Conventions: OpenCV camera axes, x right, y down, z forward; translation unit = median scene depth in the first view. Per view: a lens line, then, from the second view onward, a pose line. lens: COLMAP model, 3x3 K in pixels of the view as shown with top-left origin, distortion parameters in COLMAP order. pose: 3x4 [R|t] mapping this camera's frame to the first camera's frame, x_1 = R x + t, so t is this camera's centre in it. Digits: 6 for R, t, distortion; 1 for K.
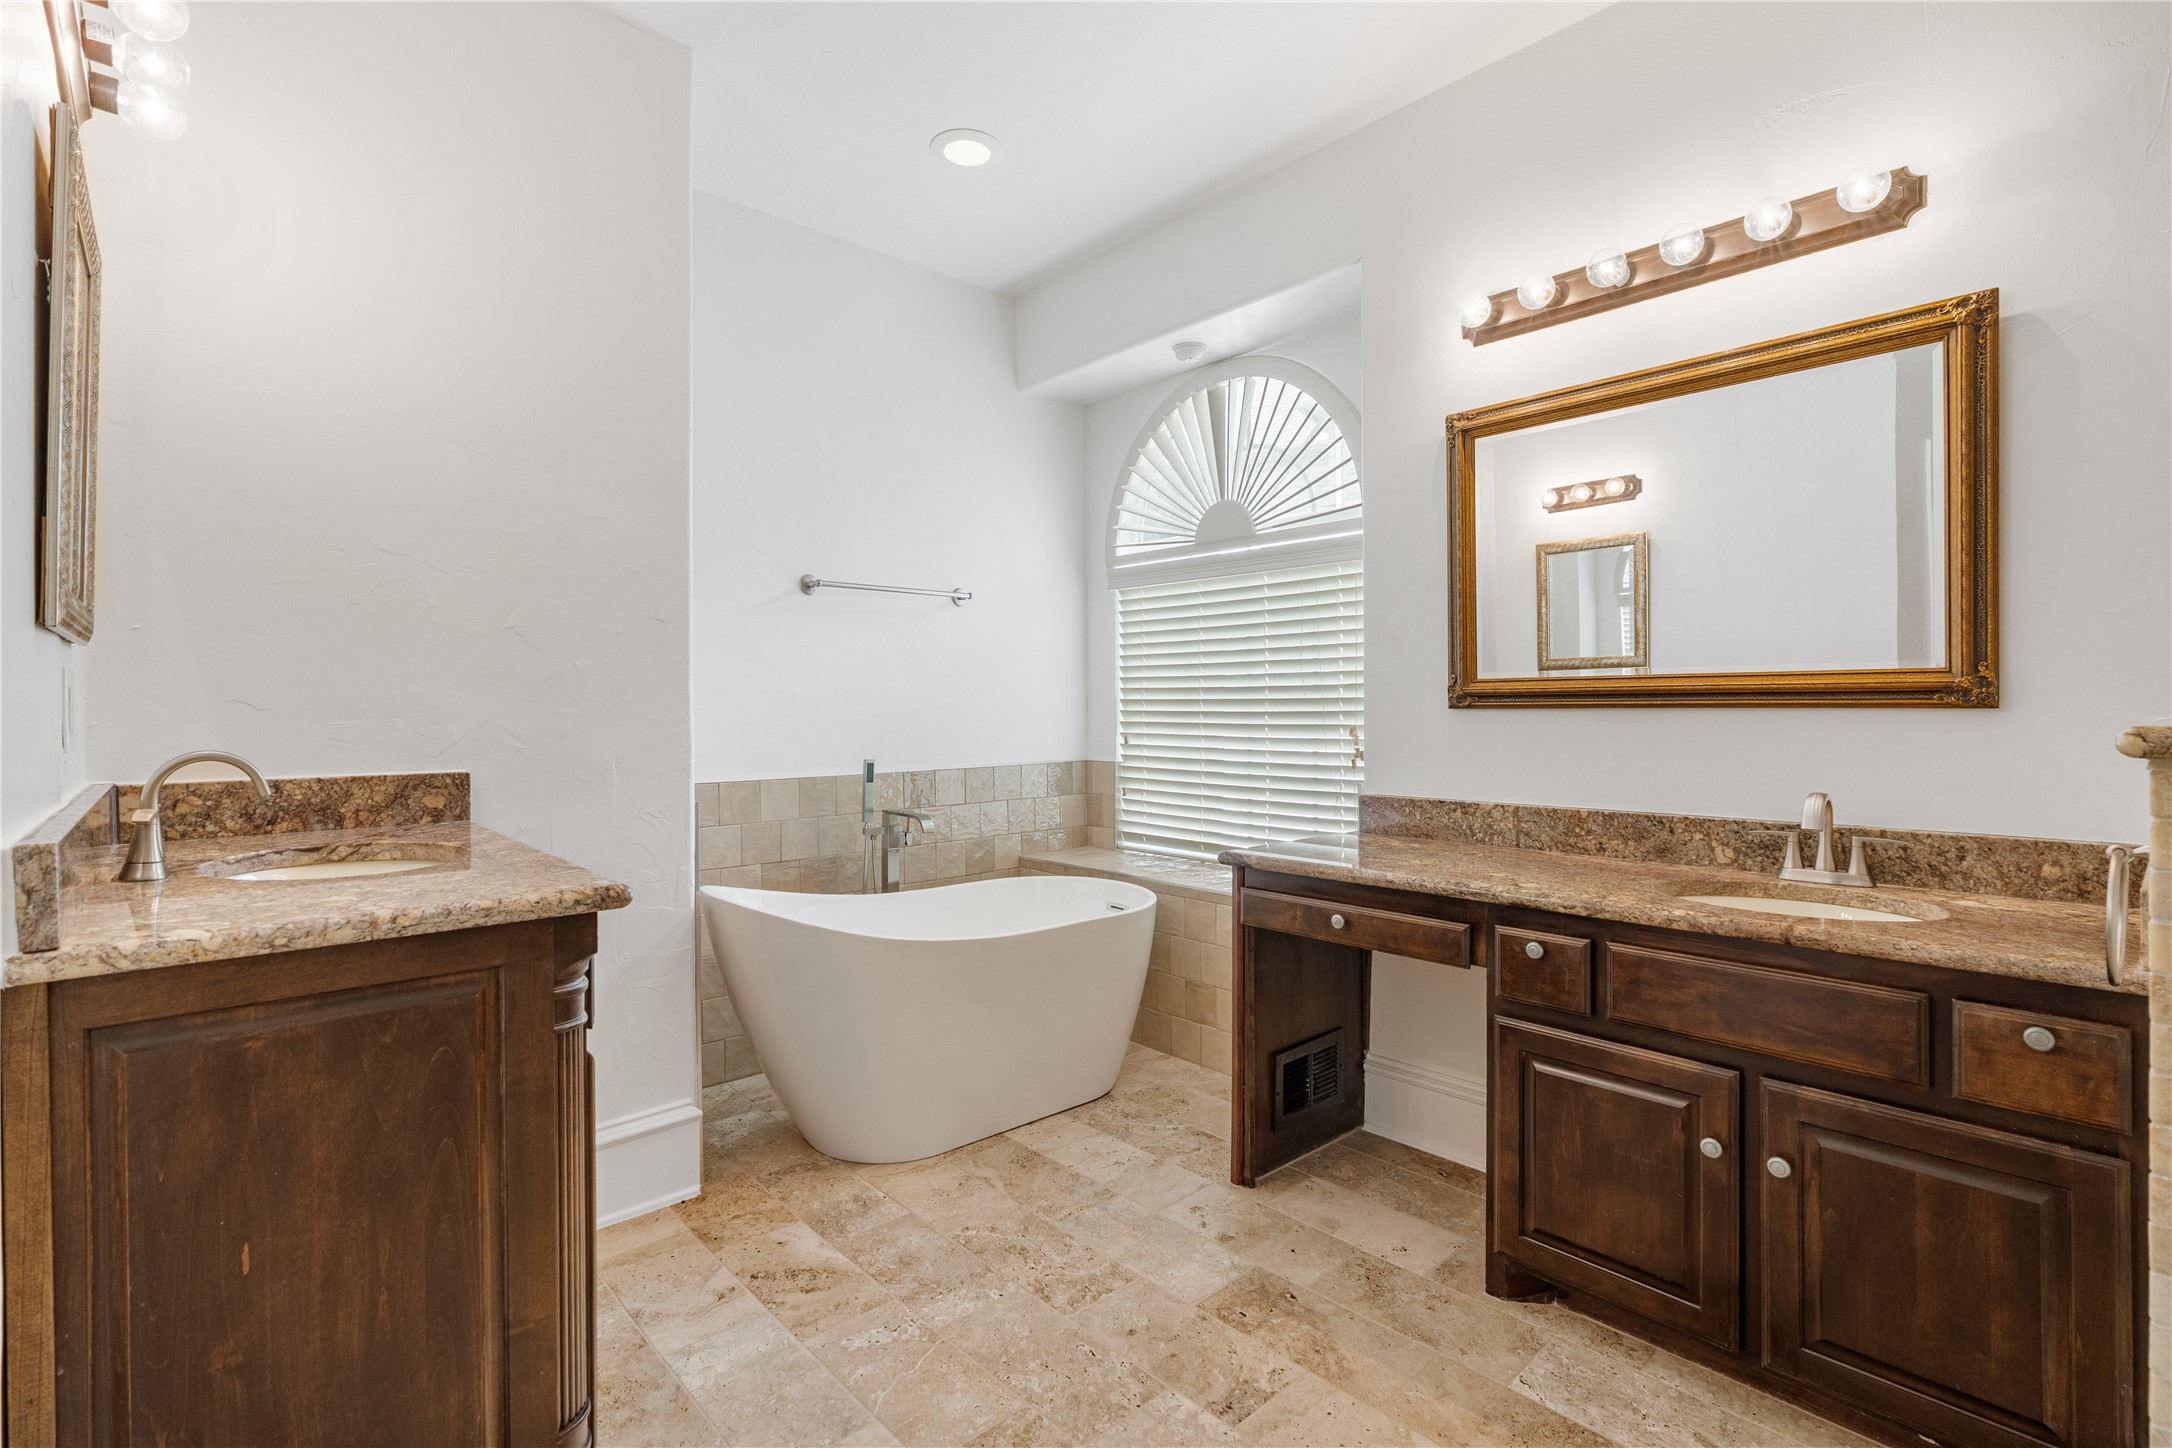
lens RADIAL K [[982.1, 0, 1085.0], [0, 982.1, 710.6], [0, 0, 1]] dist [-0.006302, 0.002945]
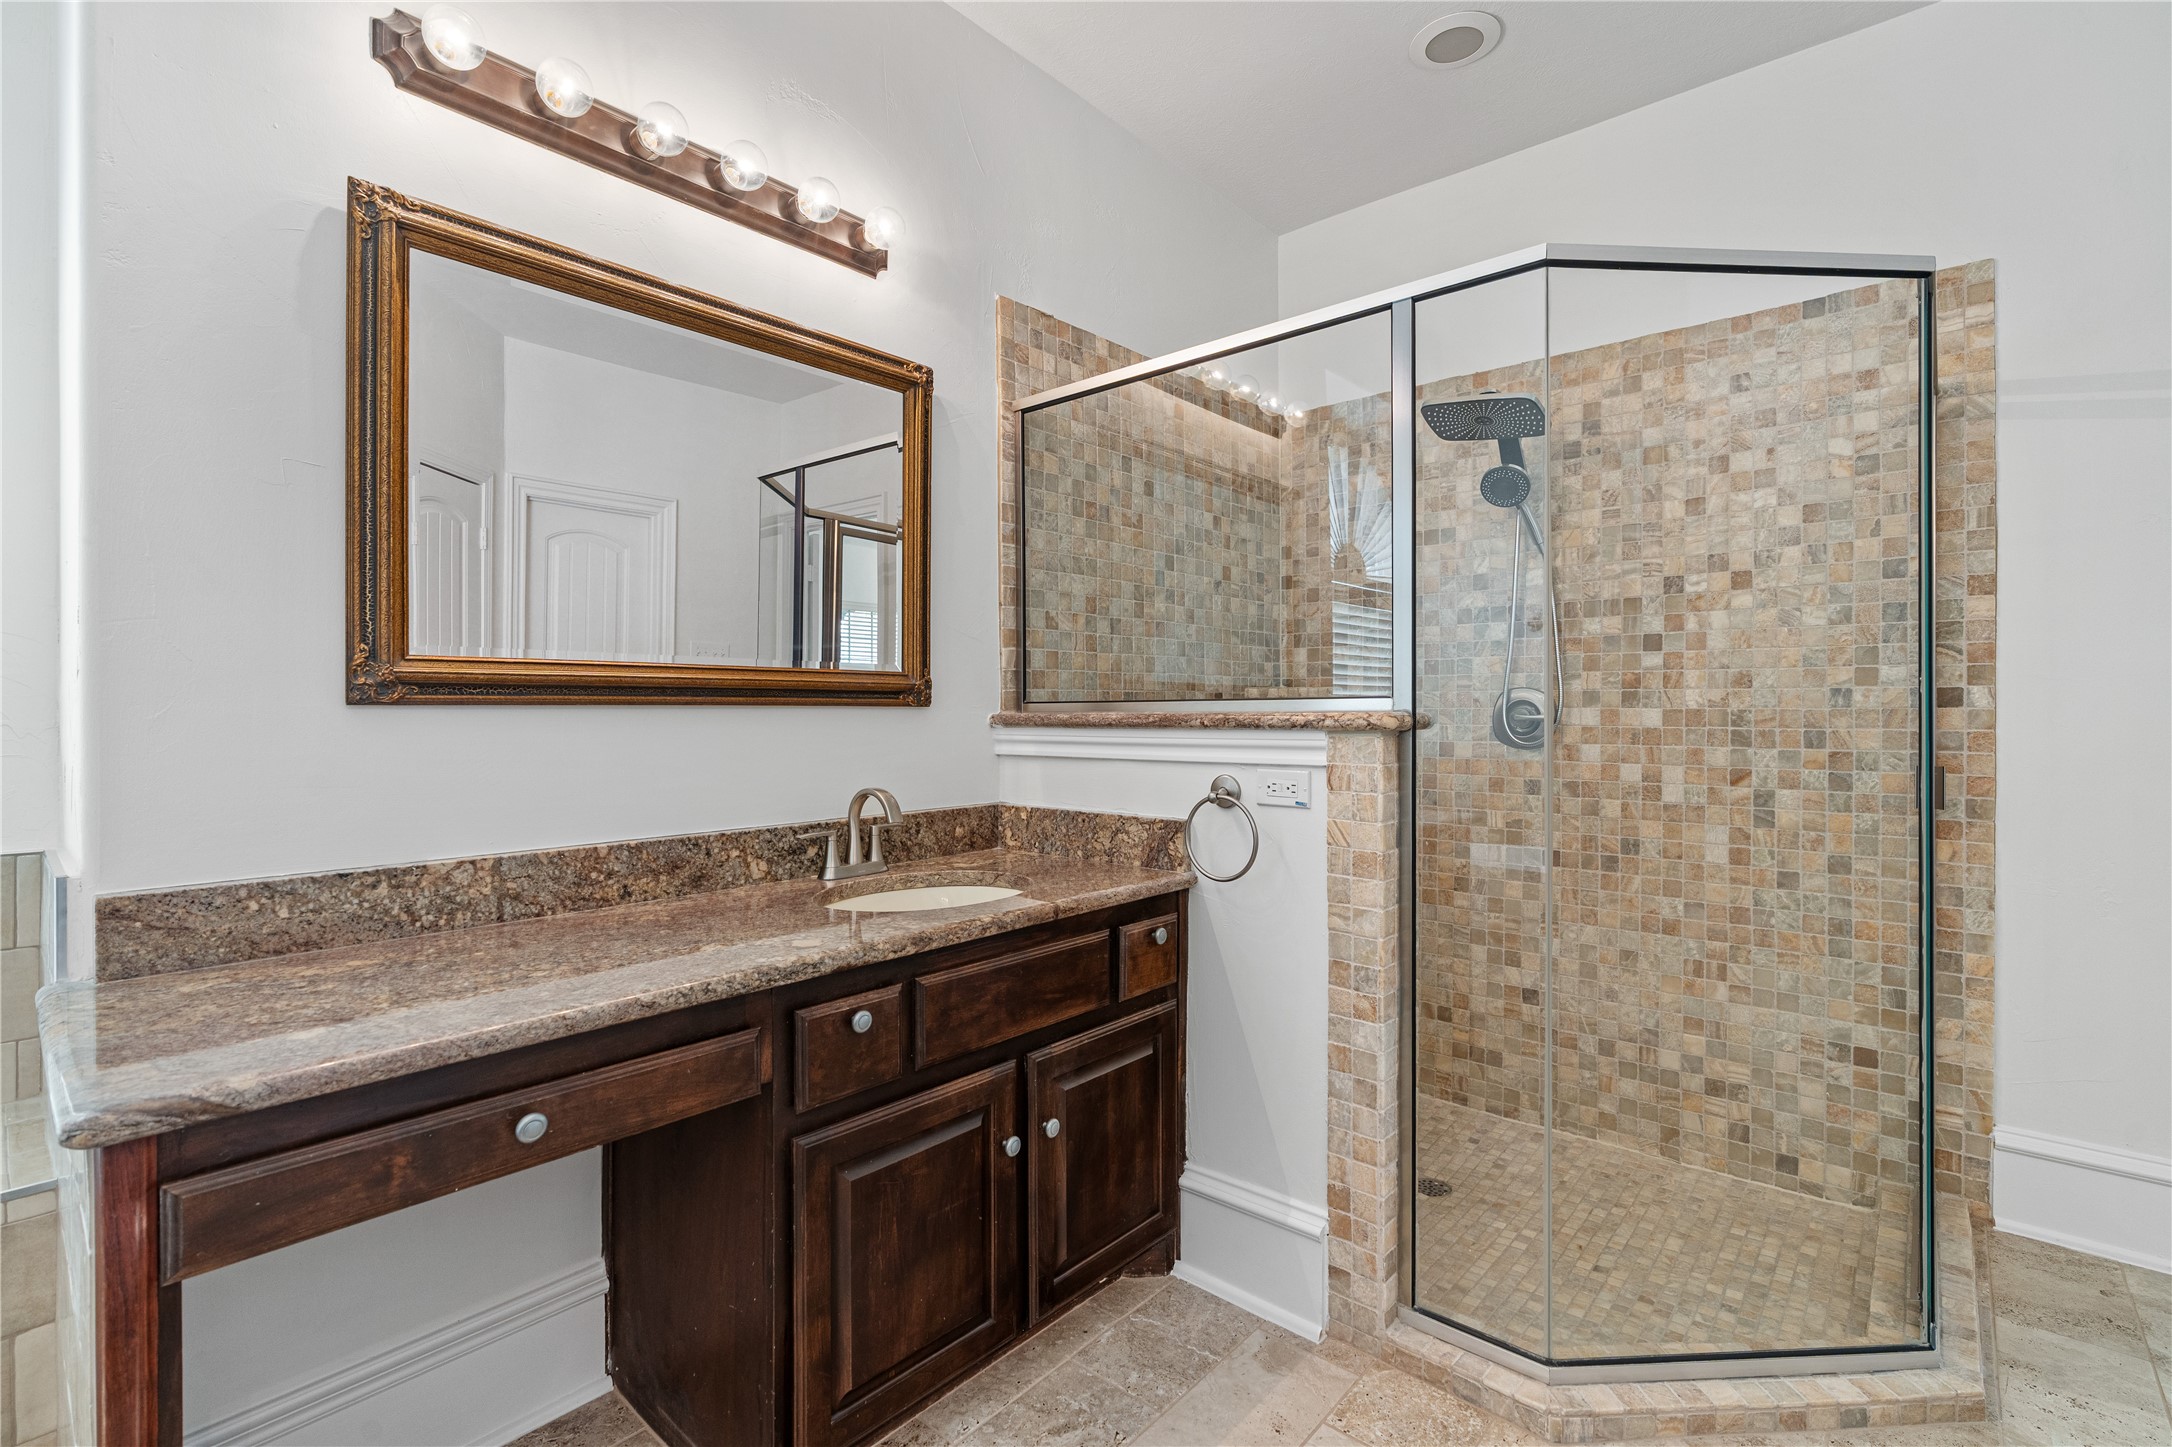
lens RADIAL K [[982.1, 0, 1082.6], [0, 982.1, 712.0], [0, 0, 1]] dist [-0.006302, 0.002945]
pose [[-0.109312, 0.003261, 0.994002, -0.276527], [0.006487, 0.999976, -0.002567, 0.007233], [-0.993986, 0.006167, -0.109331, 0.798442]]
